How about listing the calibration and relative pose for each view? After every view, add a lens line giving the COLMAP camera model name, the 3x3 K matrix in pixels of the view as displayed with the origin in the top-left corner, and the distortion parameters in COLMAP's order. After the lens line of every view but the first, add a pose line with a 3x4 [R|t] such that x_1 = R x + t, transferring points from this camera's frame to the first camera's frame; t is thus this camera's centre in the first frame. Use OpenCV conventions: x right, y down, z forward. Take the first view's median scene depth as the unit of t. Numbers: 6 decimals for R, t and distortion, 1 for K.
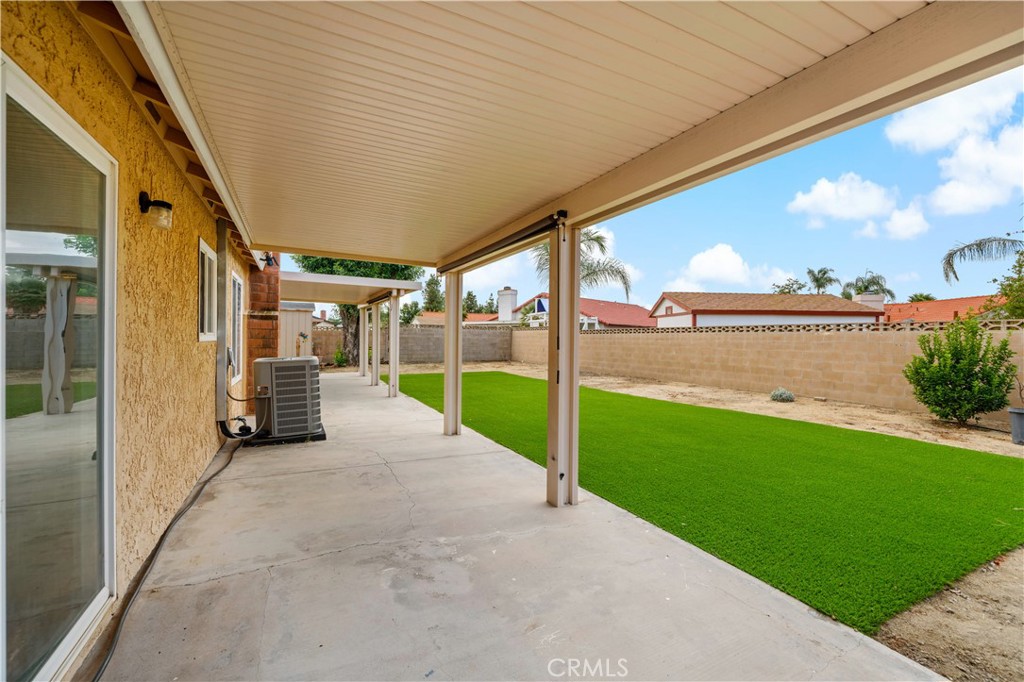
lens RADIAL K [[448.2, 0, 512.0], [0, 448.2, 339.7], [0, 0, 1]] dist [-0.004630, 0.001481]
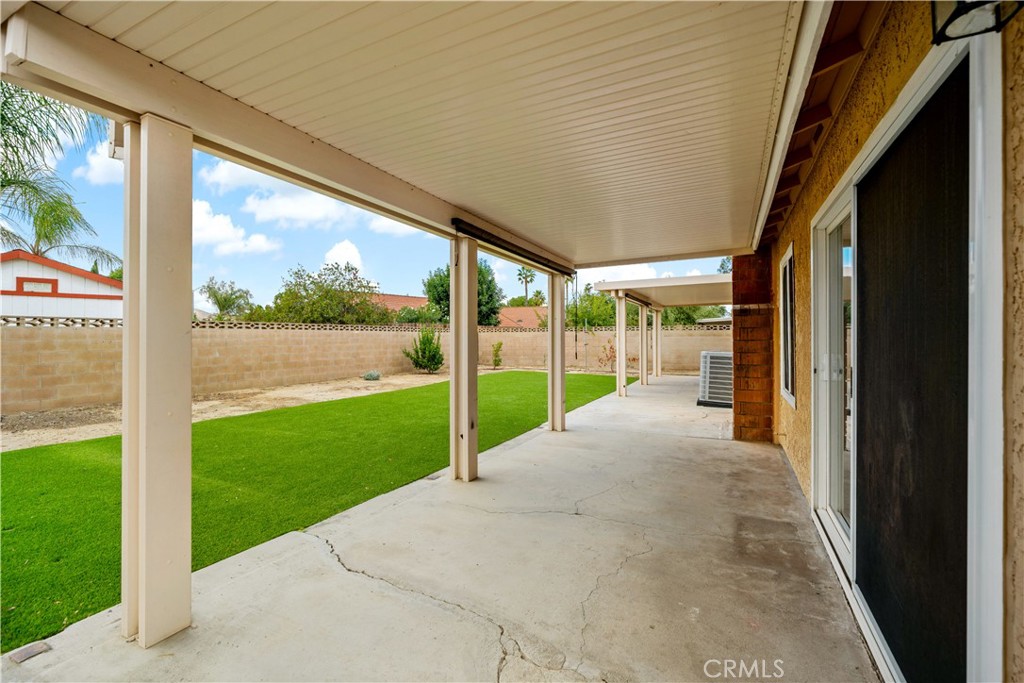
lens RADIAL K [[448.2, 0, 507.6], [0, 448.2, 338.1], [0, 0, 1]] dist [-0.004630, 0.001481]
pose [[-0.601926, -0.014311, 0.798424, -0.633917], [-0.004191, 0.999882, 0.014763, -0.014652], [-0.798541, 0.005540, -0.601915, 1.242753]]
